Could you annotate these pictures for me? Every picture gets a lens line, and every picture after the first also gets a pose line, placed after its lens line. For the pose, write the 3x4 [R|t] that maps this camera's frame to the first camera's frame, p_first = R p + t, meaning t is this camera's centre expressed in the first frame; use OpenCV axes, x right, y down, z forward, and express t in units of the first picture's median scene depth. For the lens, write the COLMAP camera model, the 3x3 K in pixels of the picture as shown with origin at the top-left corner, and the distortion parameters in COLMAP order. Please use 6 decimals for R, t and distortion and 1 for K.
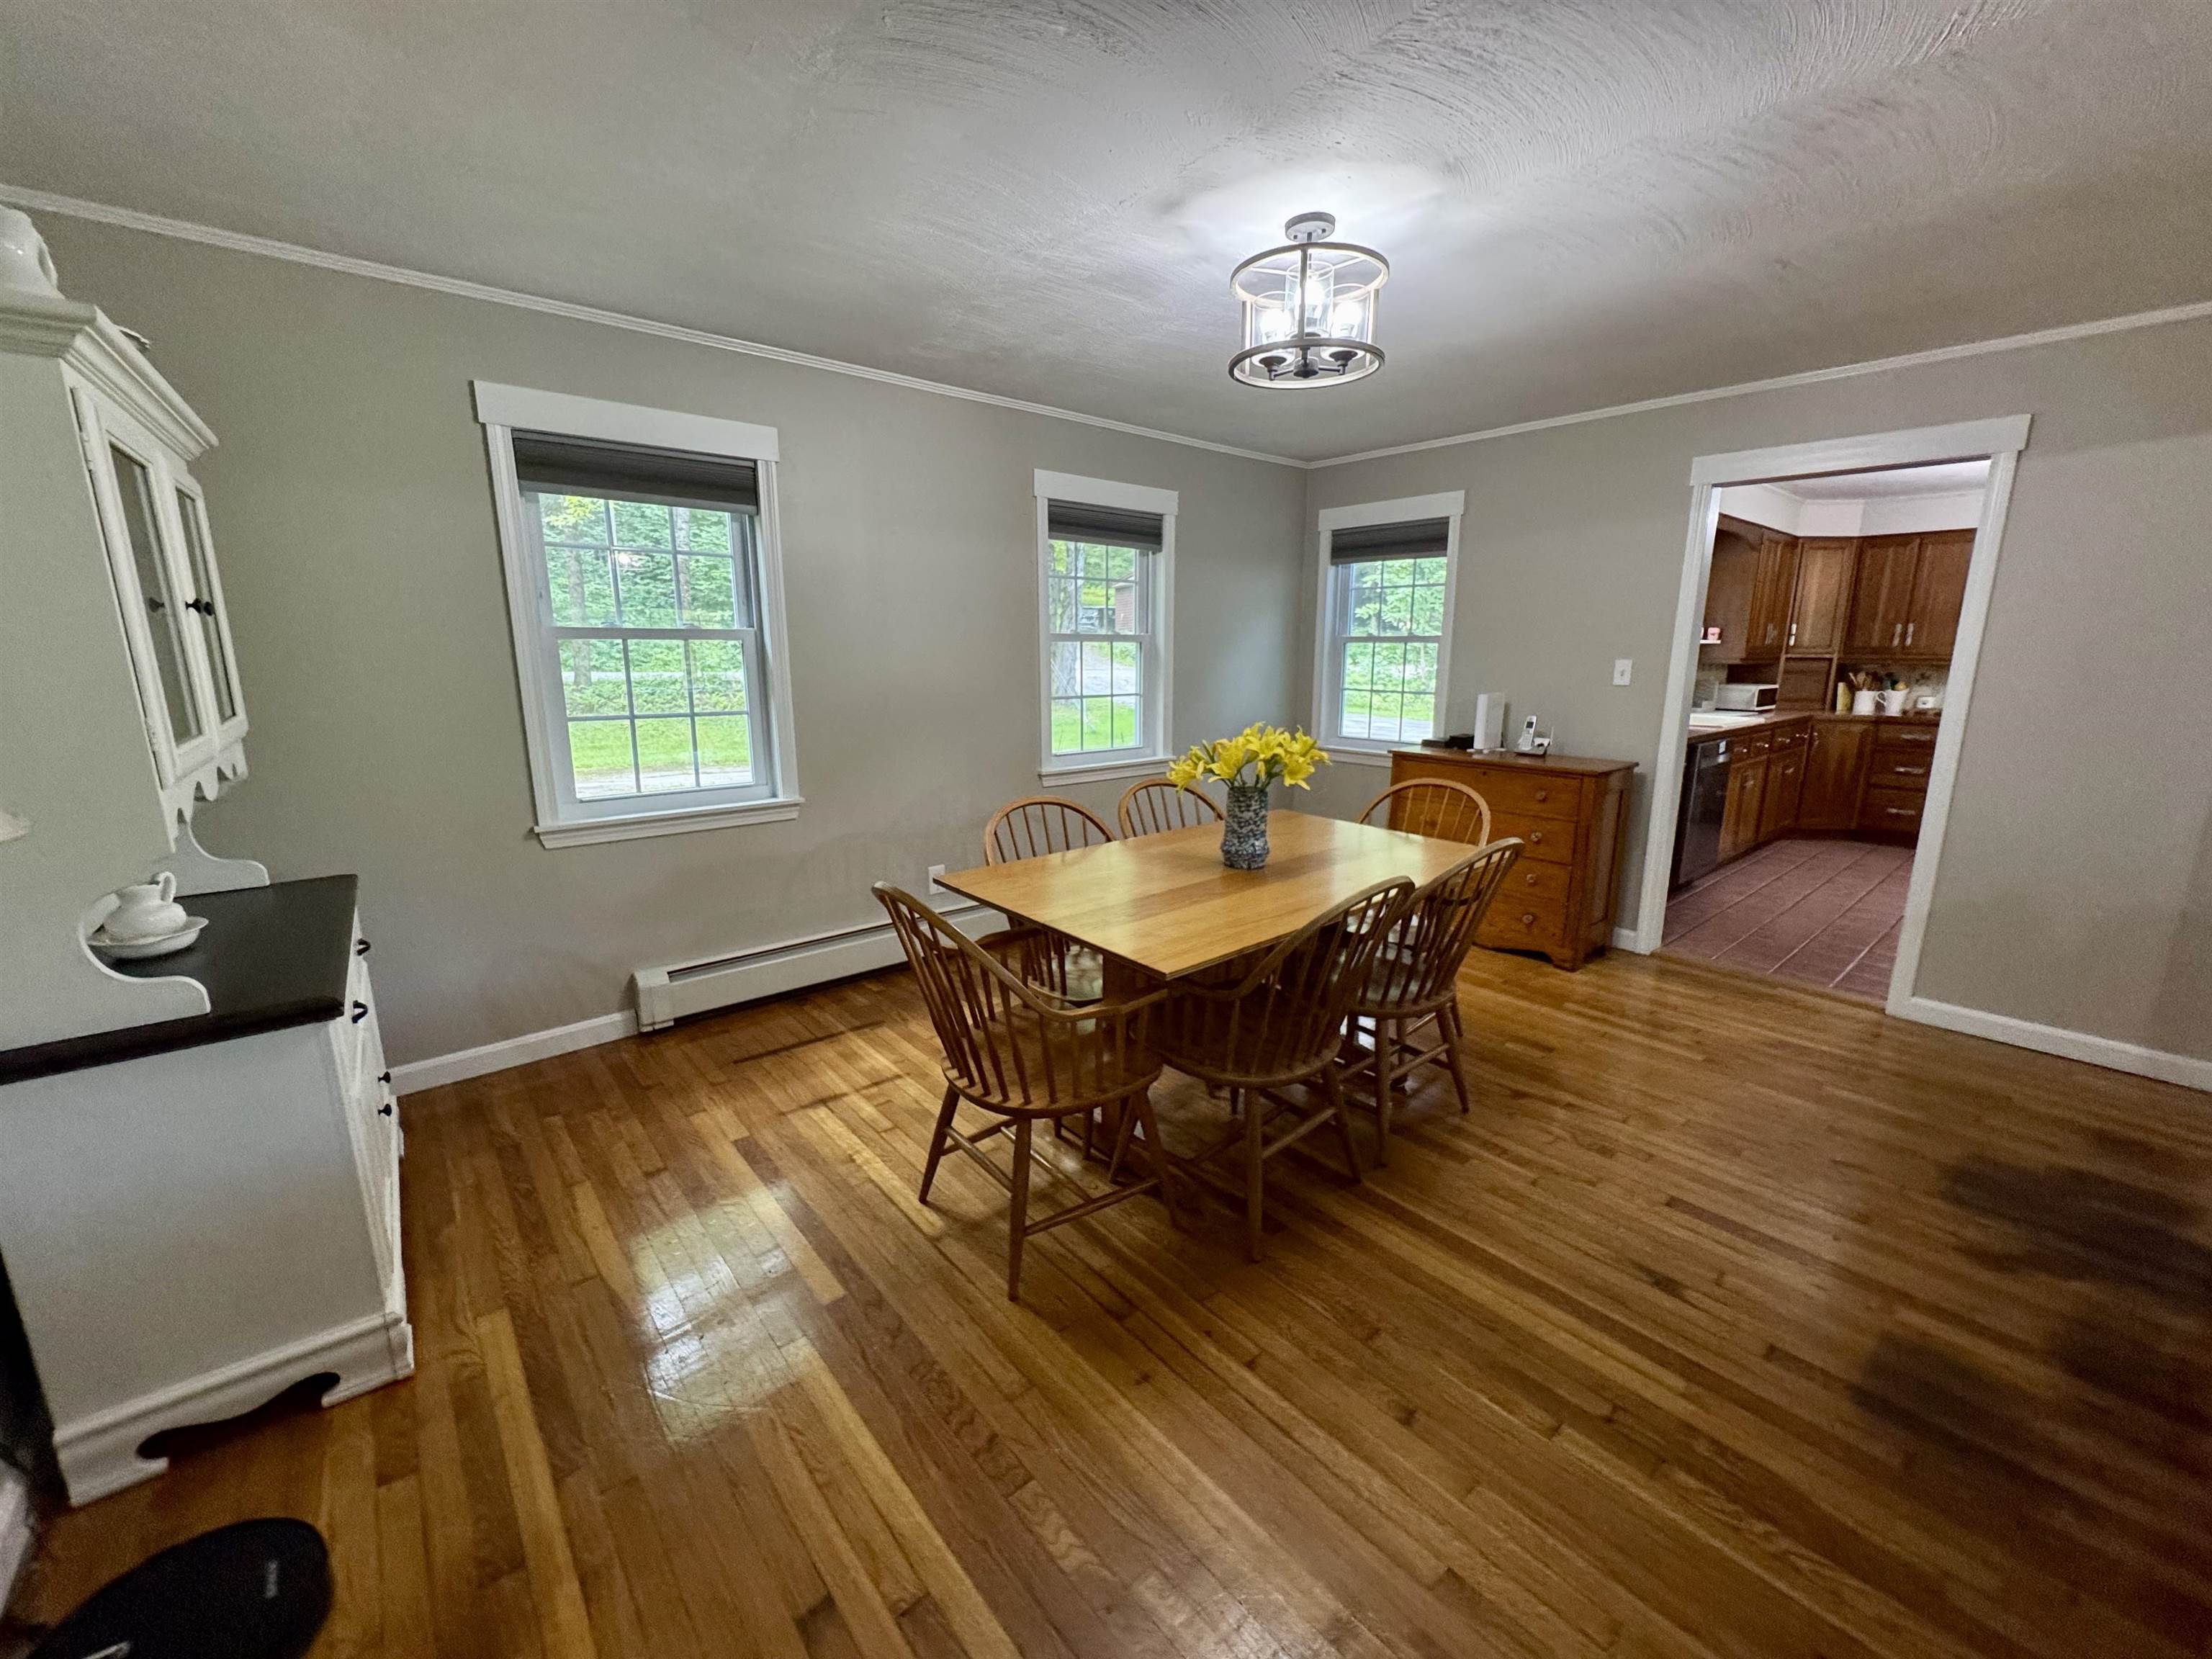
lens RADIAL K [[879.6, 0, 1117.4], [0, 879.6, 821.8], [0, 0, 1]] dist [-0.006189, 0.000193]
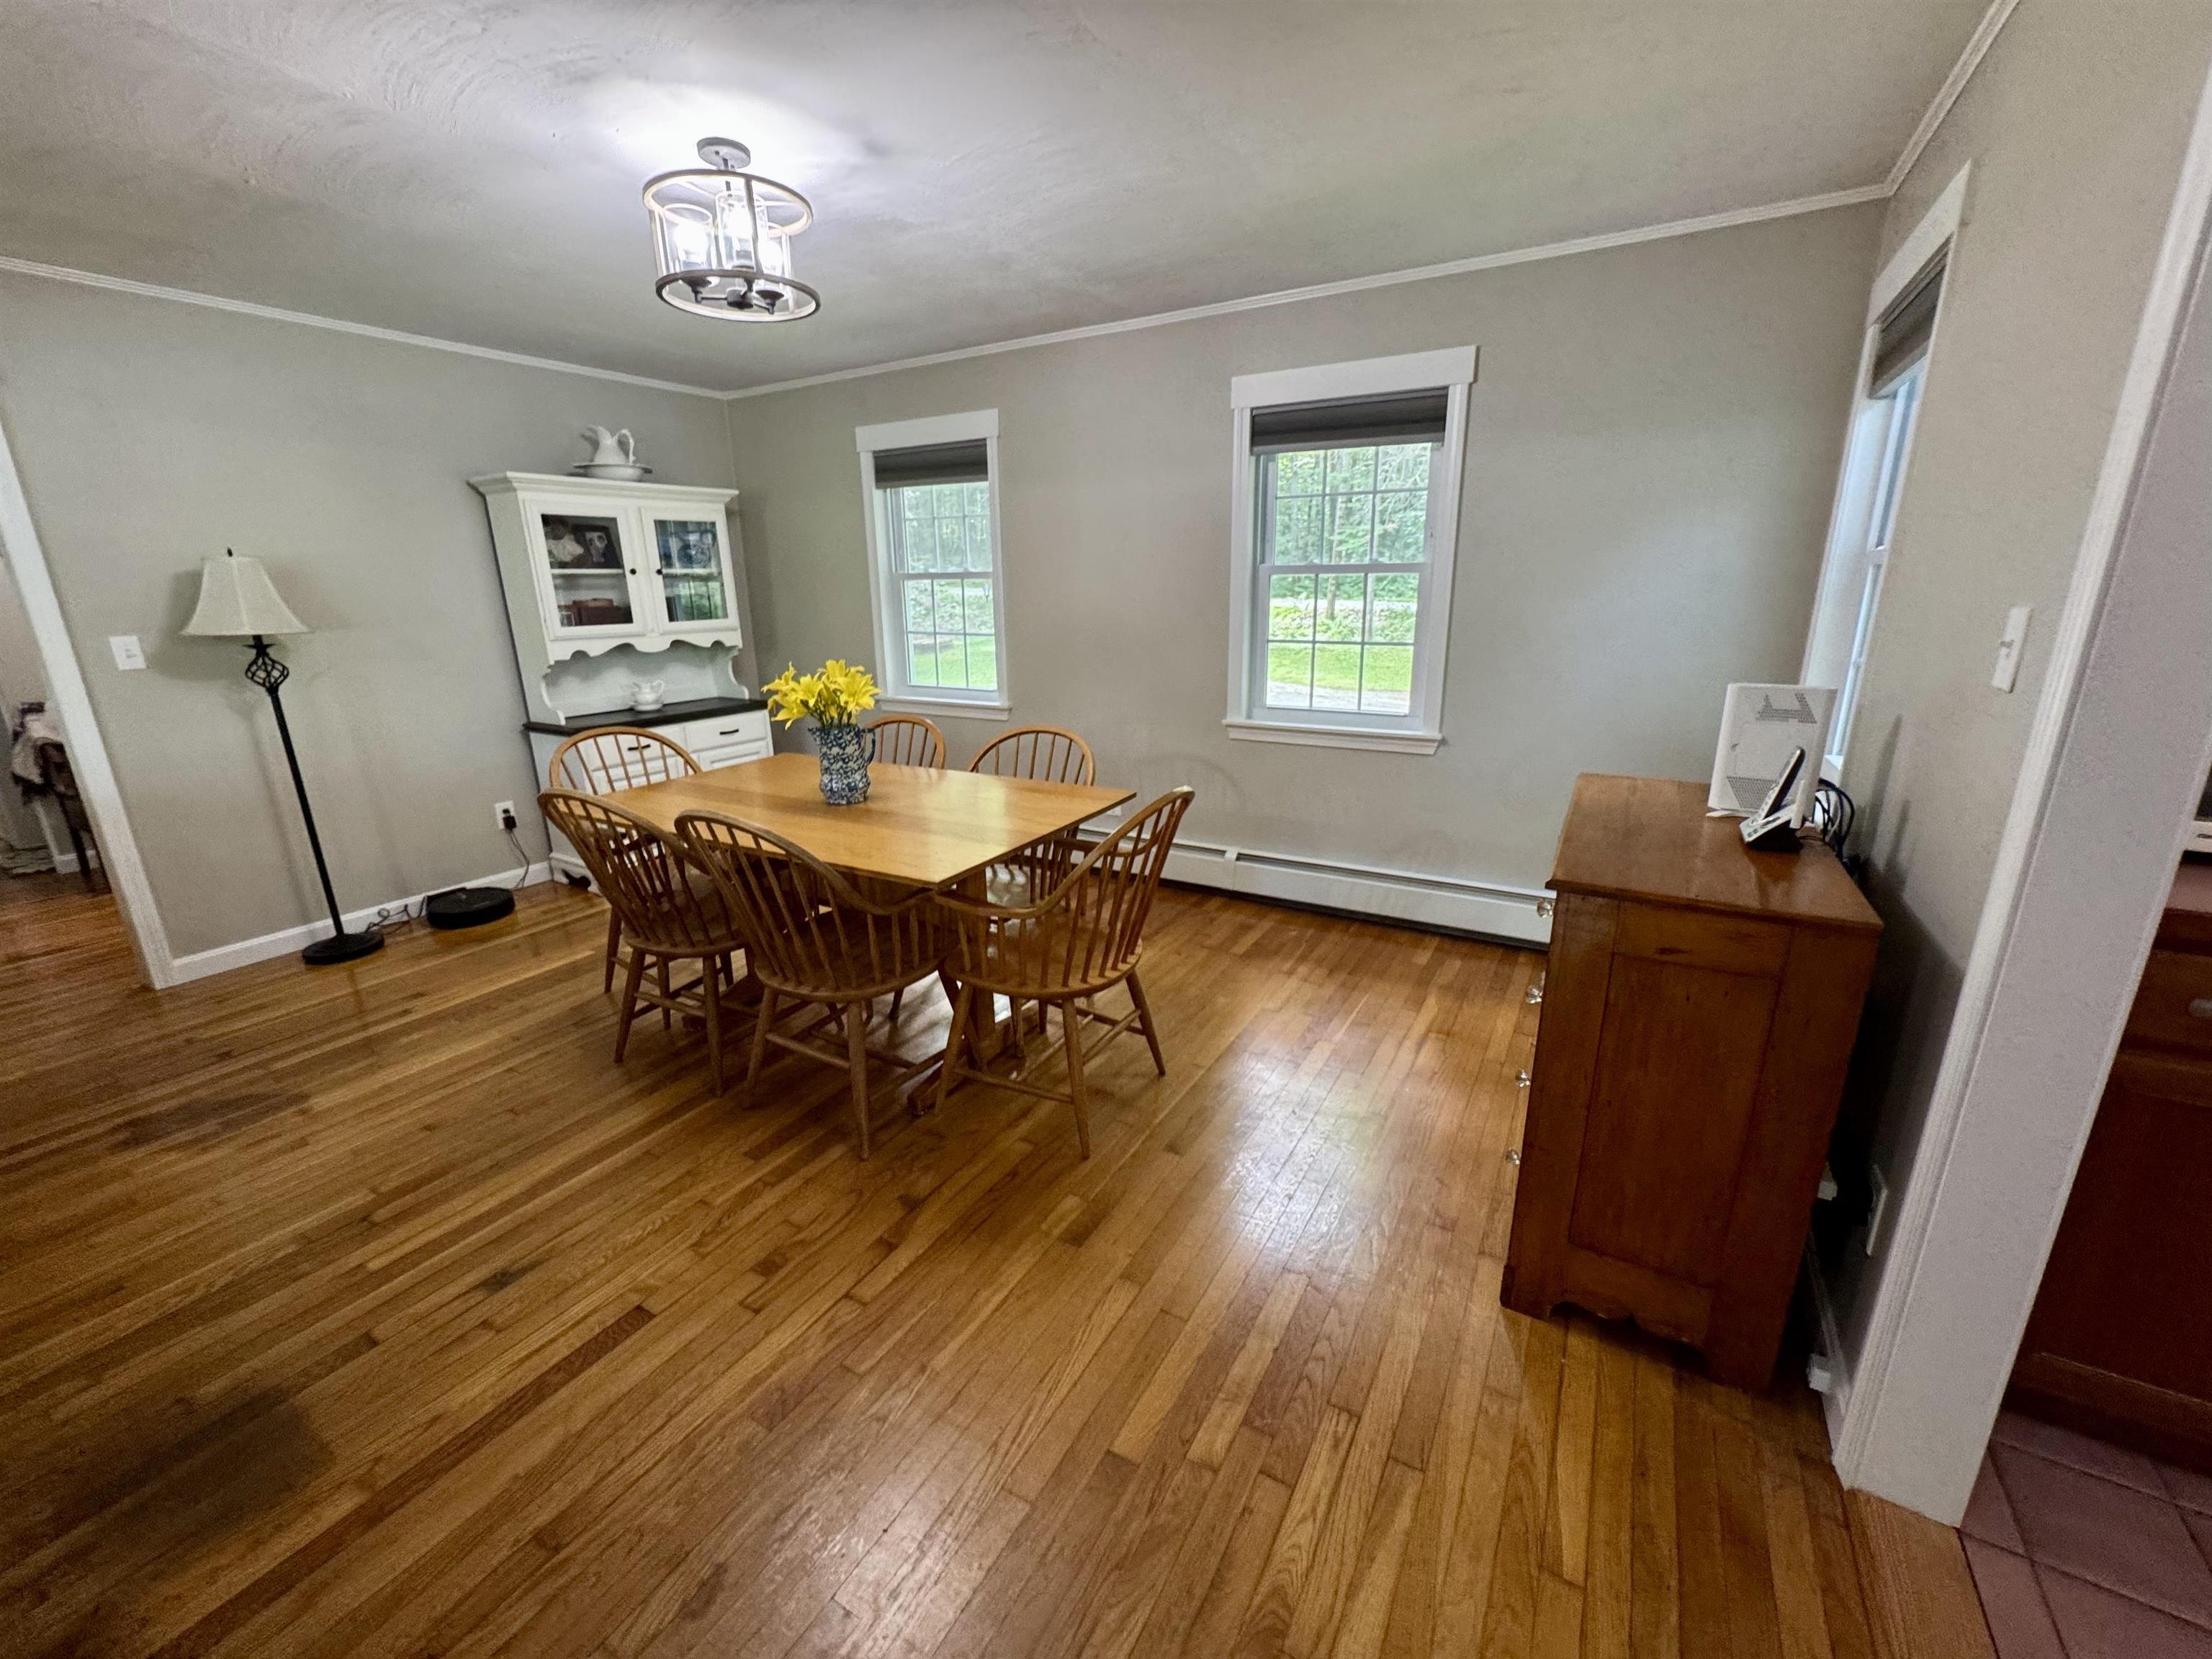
lens RADIAL K [[879.6, 0, 1123.0], [0, 879.6, 837.4], [0, 0, 1]] dist [-0.006189, 0.000193]
pose [[0.335156, 0.258614, -0.905974, 1.083373], [-0.173231, 0.962111, 0.210554, -0.167580], [0.926100, 0.086374, 0.367258, 0.846165]]
